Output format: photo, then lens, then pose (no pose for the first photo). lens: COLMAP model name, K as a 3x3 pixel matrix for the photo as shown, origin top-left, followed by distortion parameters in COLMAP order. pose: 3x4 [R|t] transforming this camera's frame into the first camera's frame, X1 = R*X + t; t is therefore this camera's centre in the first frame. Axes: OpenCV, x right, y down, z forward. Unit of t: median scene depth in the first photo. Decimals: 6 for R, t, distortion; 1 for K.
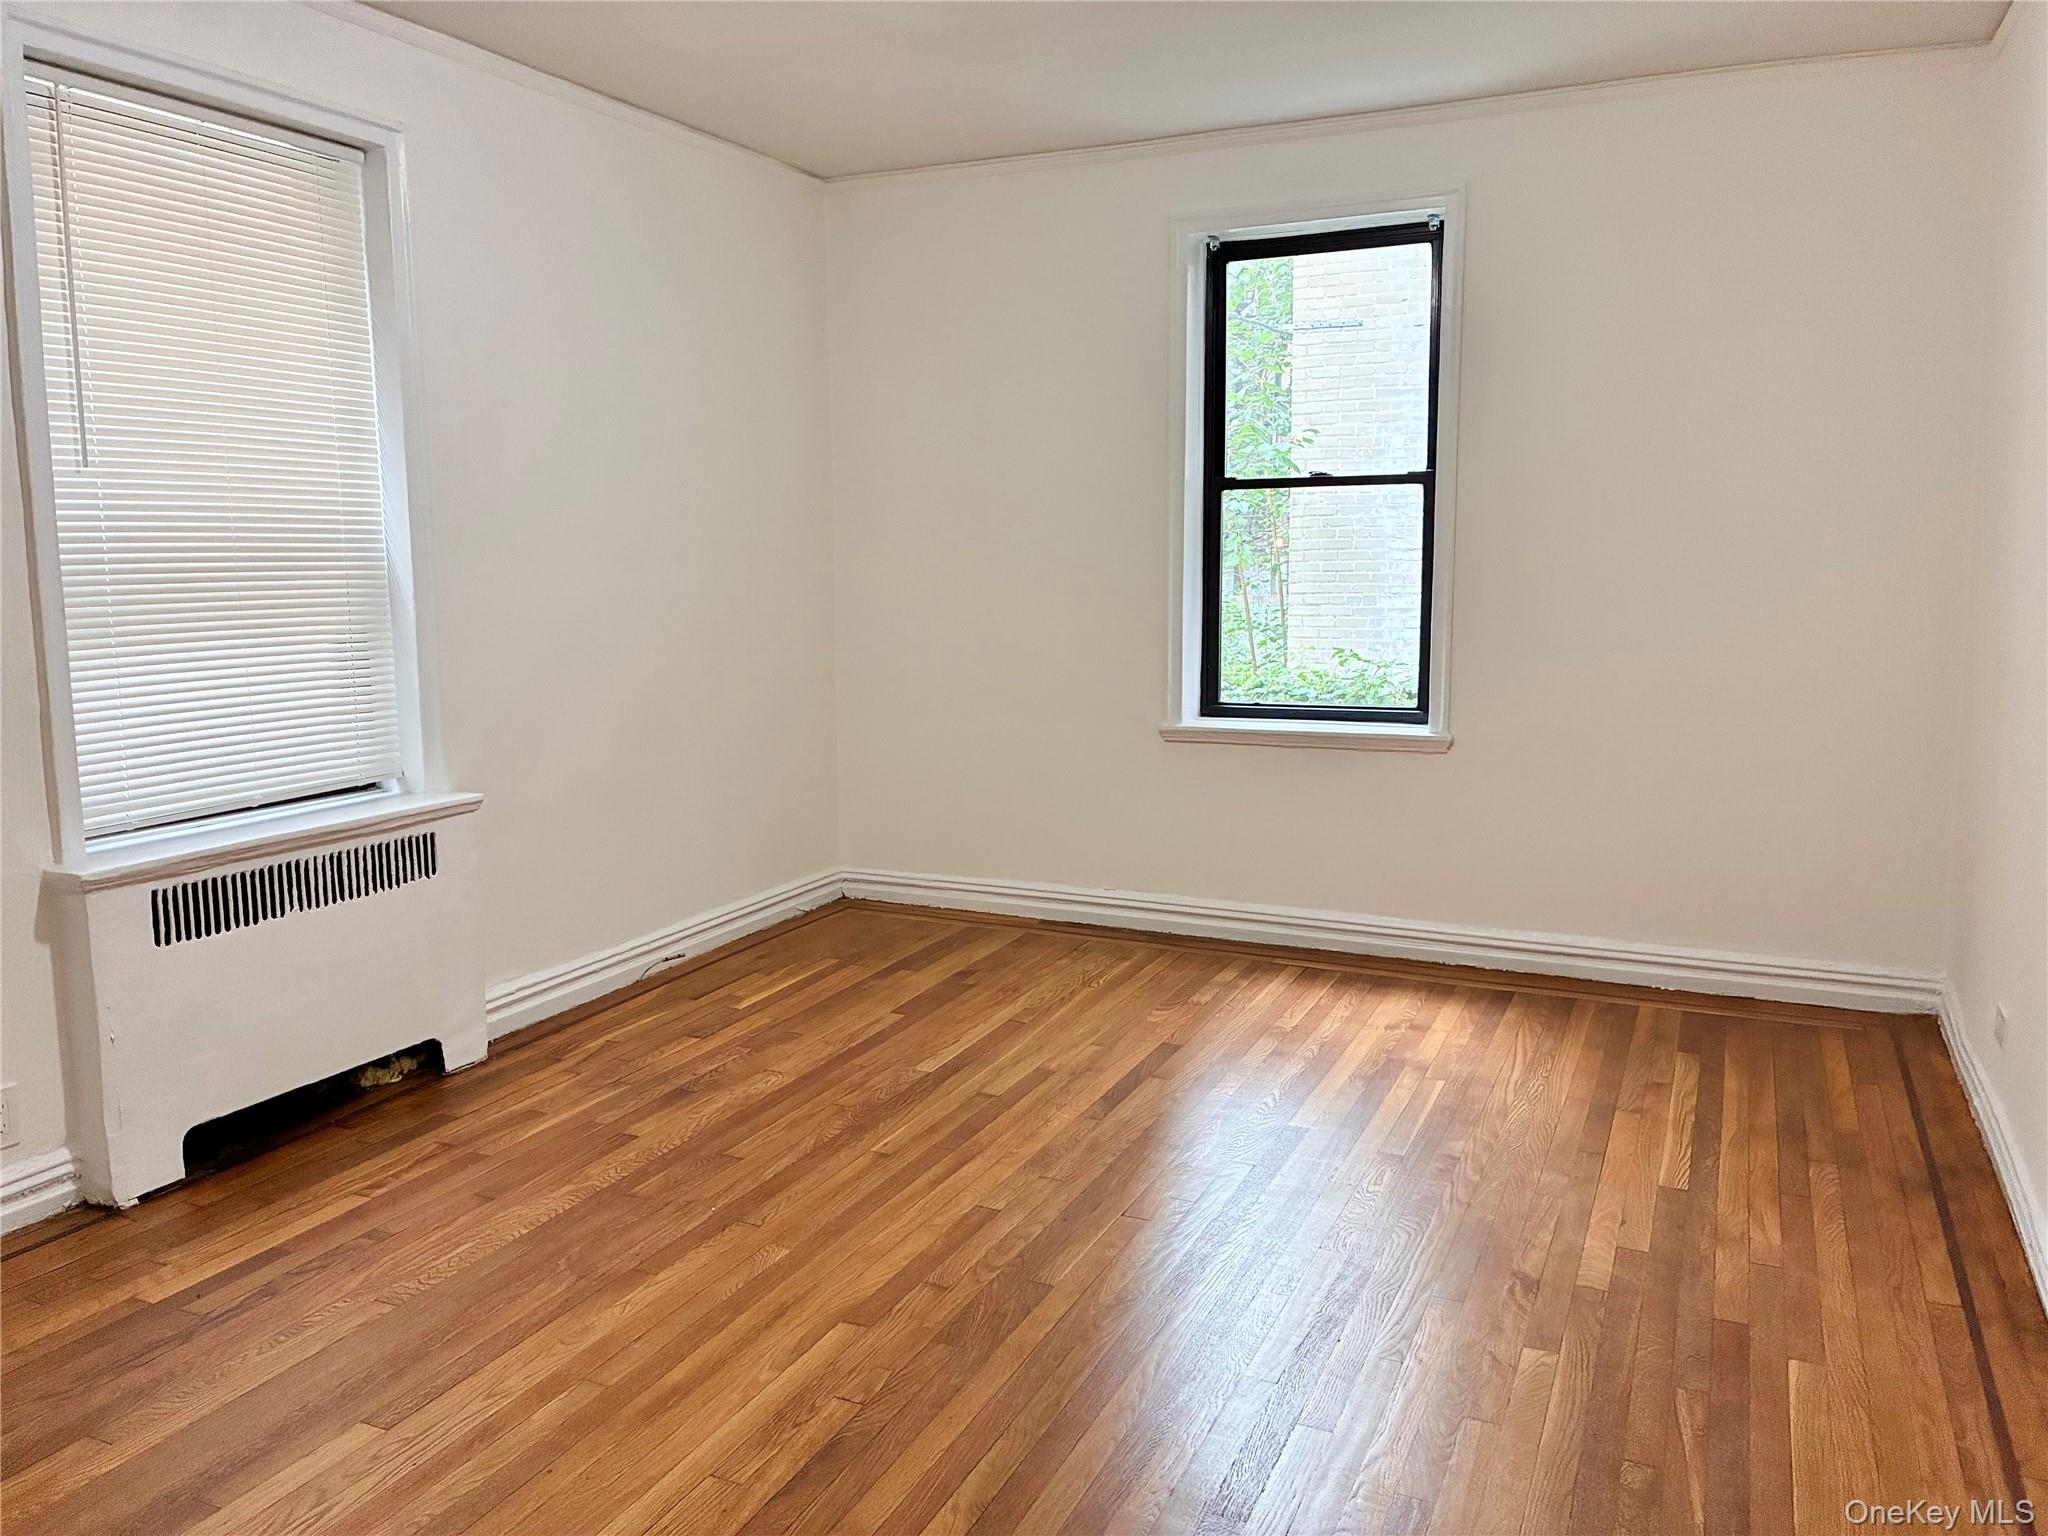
lens RADIAL K [[1629.8, 0, 1024.1], [0, 1629.8, 775.9], [0, 0, 1]] dist [0.068968, -0.079448]
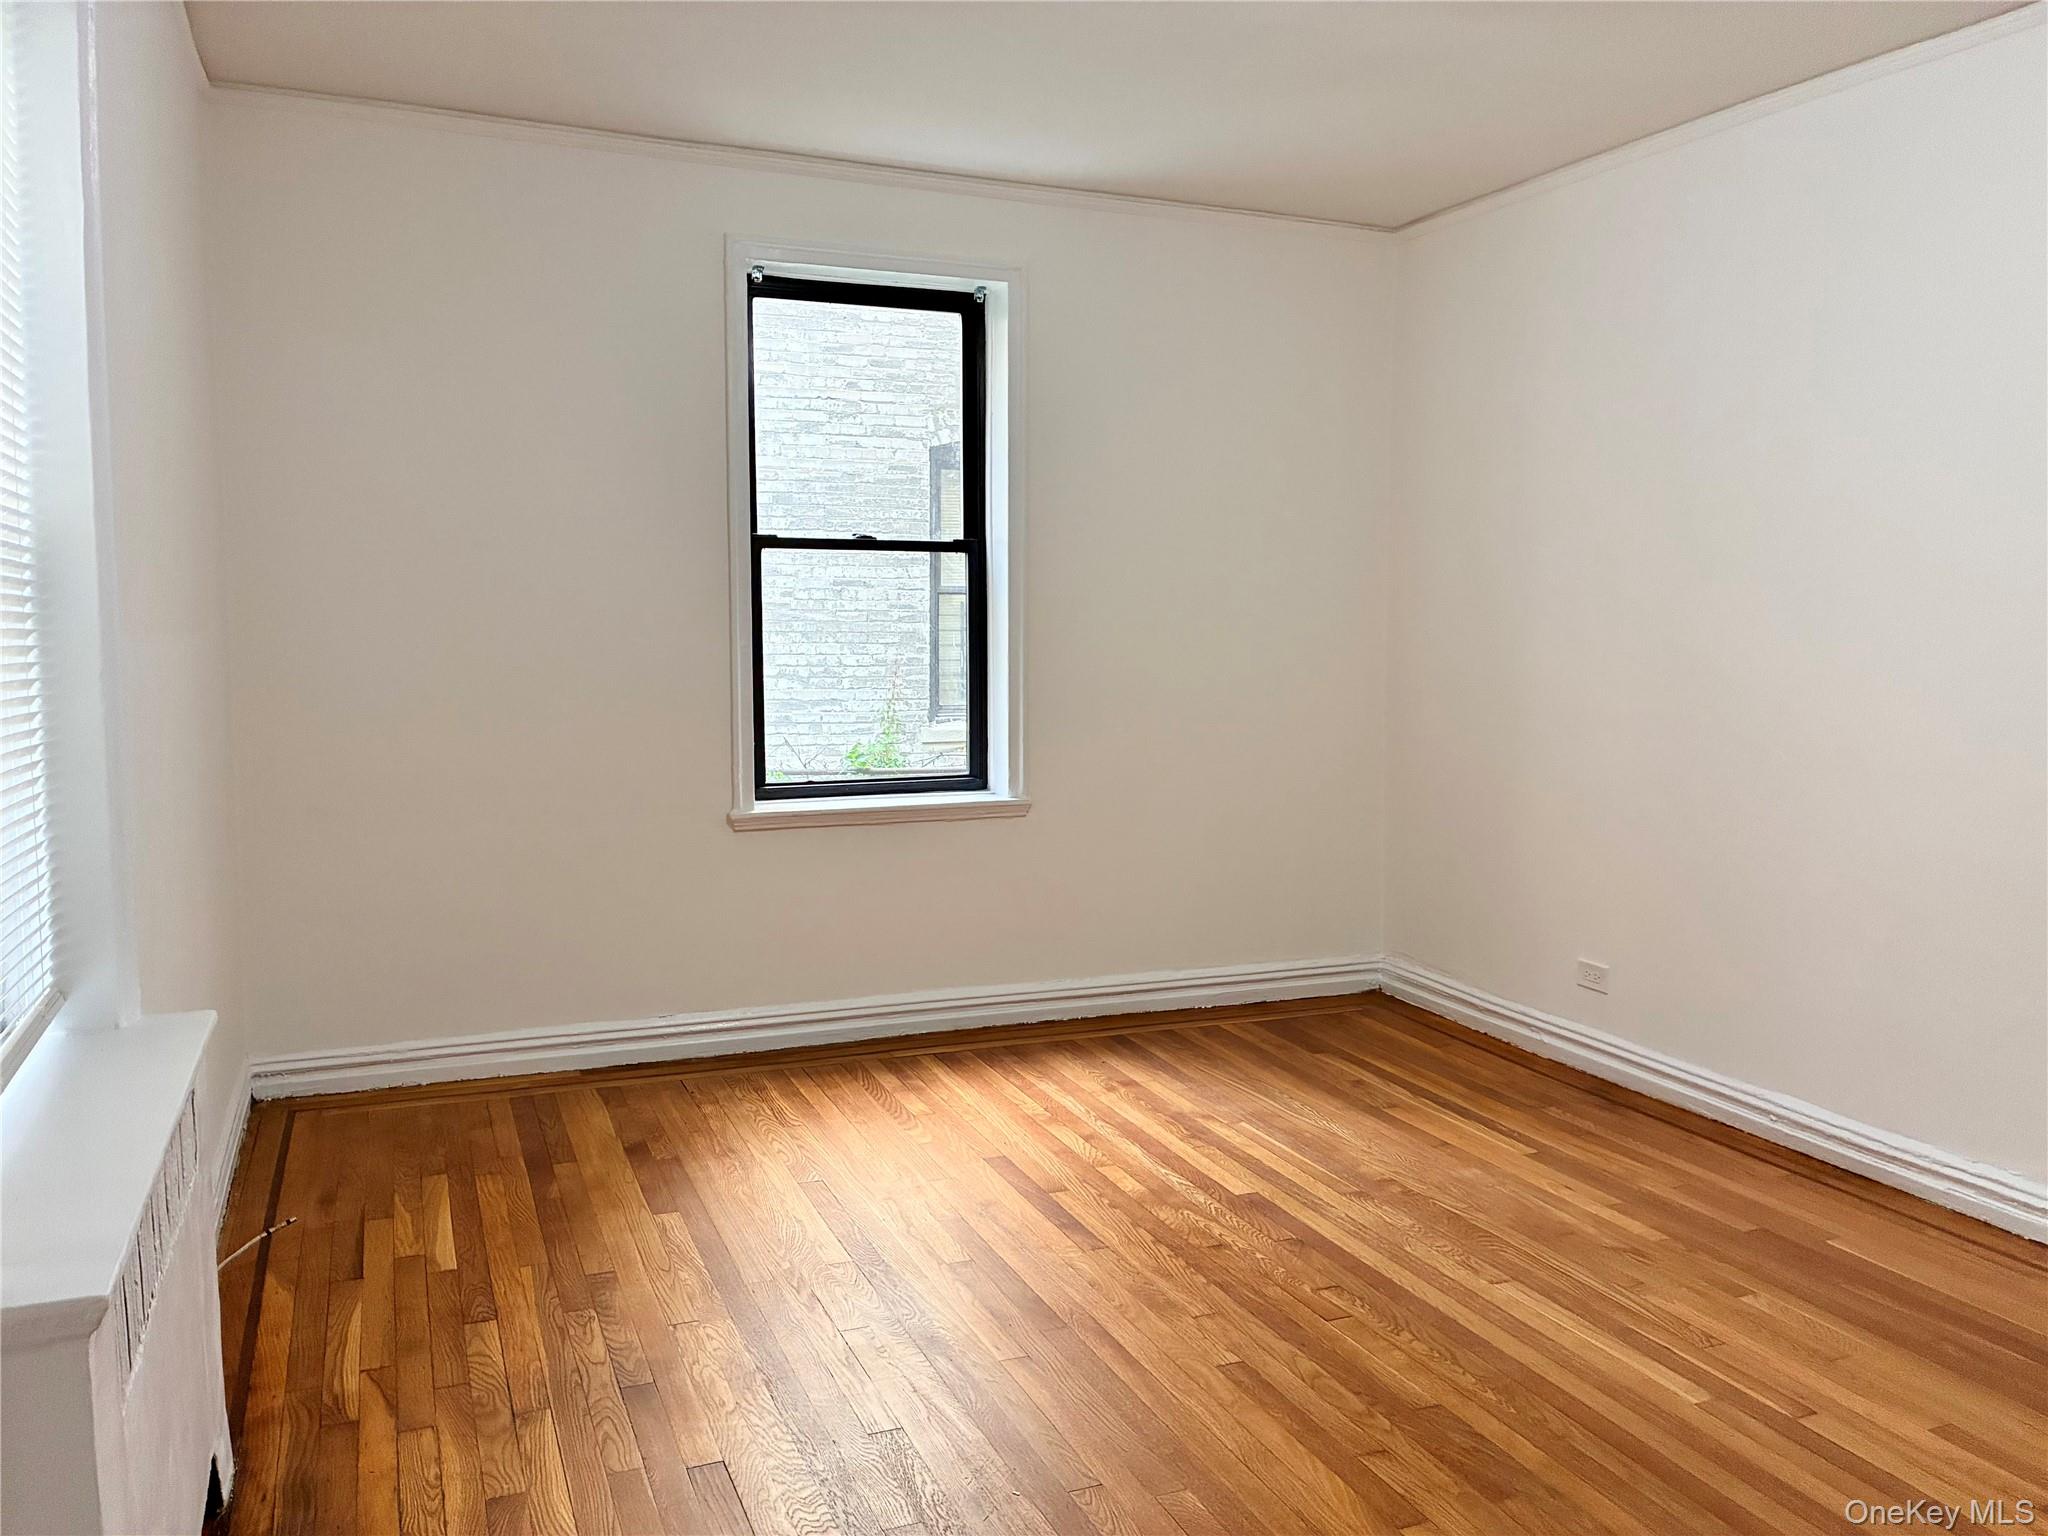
lens RADIAL K [[1629.8, 0, 1024.1], [0, 1629.8, 775.9], [0, 0, 1]] dist [0.068968, -0.079448]
pose [[0.647208, -0.064290, 0.759597, -0.524793], [0.094667, 0.995503, 0.003596, -0.043792], [-0.756412, 0.069581, 0.650384, 0.348493]]
